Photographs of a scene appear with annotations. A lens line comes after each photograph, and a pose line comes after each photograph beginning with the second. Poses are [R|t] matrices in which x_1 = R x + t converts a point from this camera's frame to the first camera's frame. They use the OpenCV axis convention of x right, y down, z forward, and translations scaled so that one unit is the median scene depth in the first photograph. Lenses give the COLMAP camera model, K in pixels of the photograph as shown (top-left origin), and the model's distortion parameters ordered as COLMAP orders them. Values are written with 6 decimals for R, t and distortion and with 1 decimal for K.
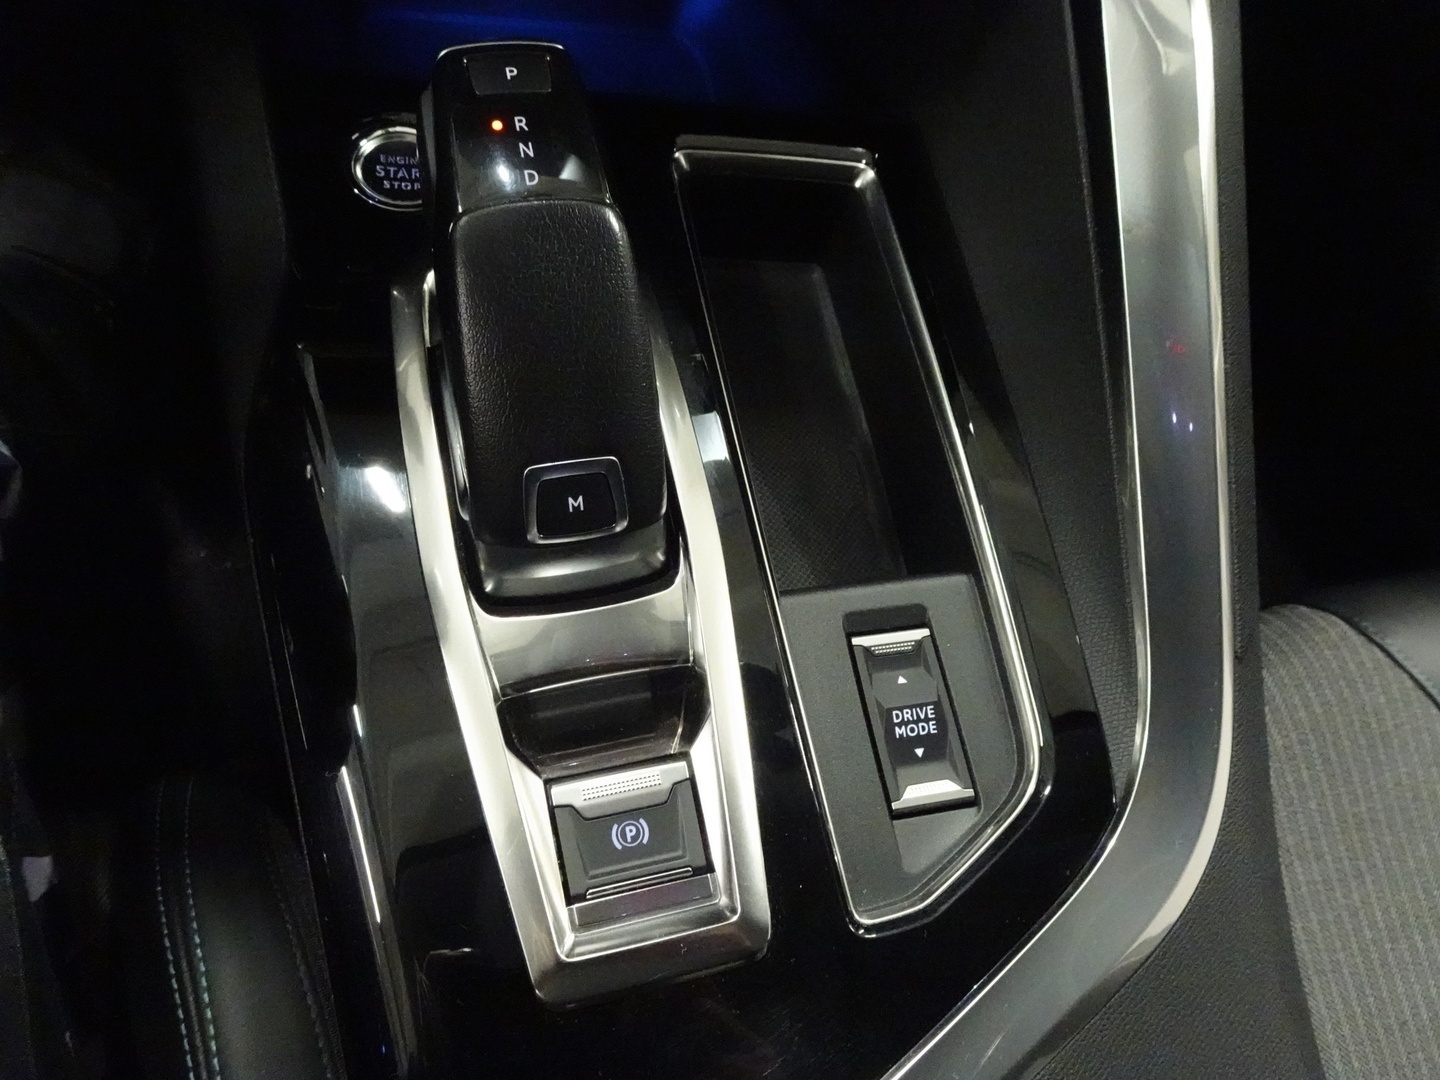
lens RADIAL K [[1012.7, 0, 723.5], [0, 1012.7, 538.8], [0, 0, 1]] dist [0.008071, 0.004938]
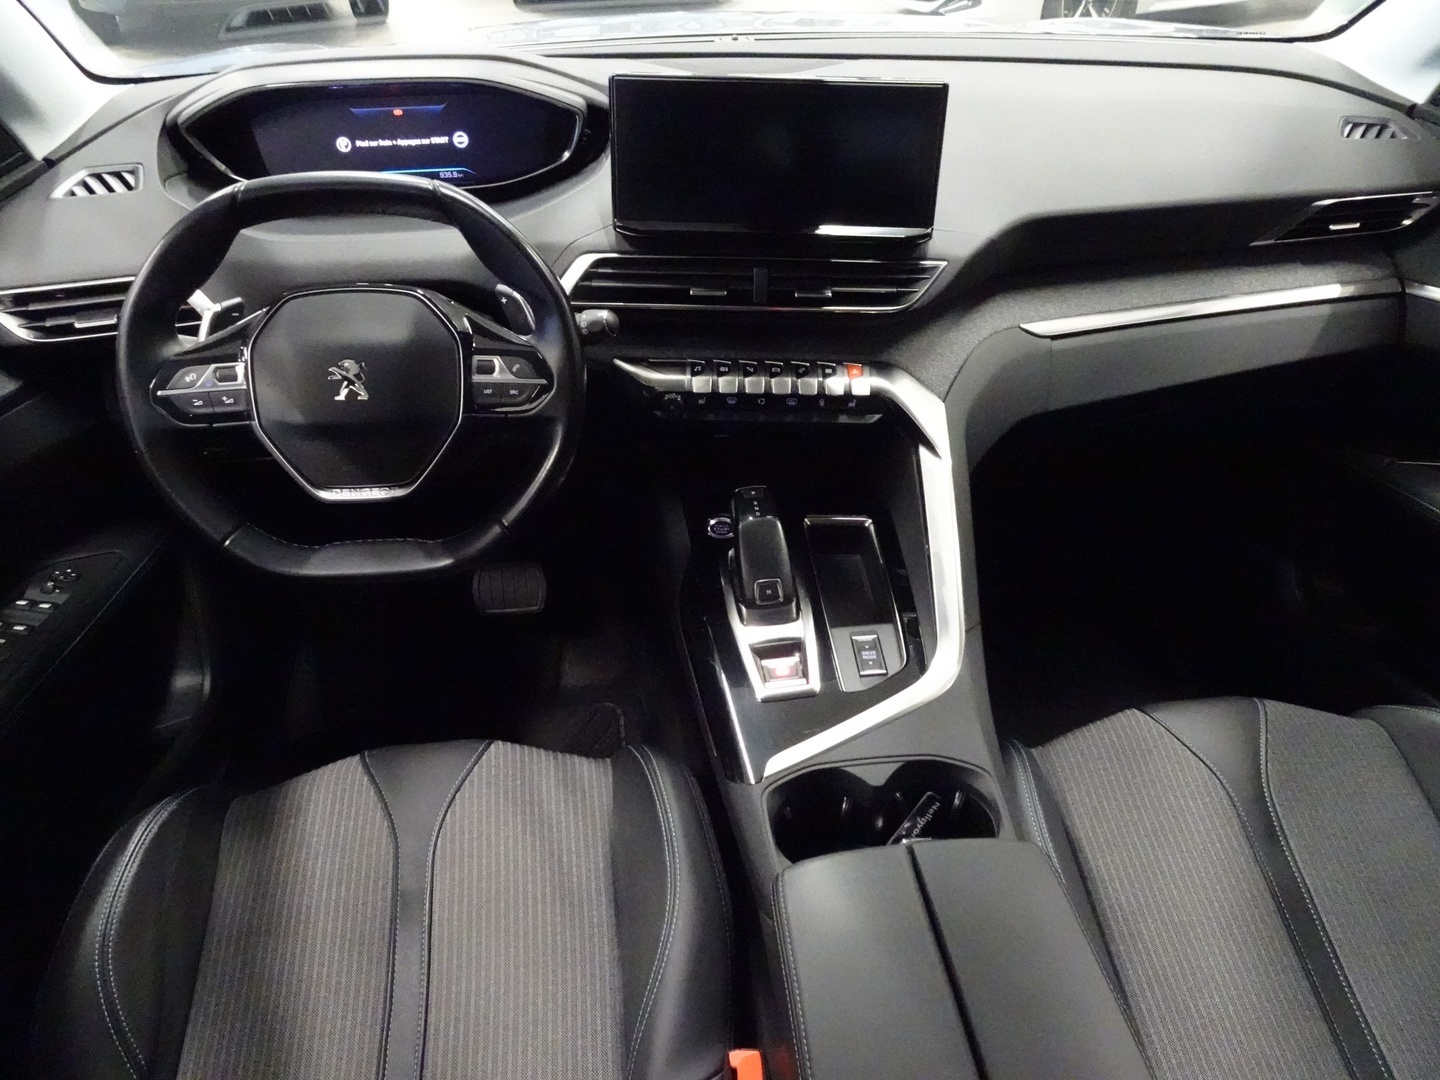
lens RADIAL K [[1012.7, 0, 723.9], [0, 1012.7, 538.3], [0, 0, 1]] dist [0.008071, 0.004938]
pose [[0.973825, -0.079473, -0.212953, 0.412957], [-0.024345, 0.895027, -0.445348, 1.186982], [0.225992, 0.438875, 0.869664, -1.946872]]
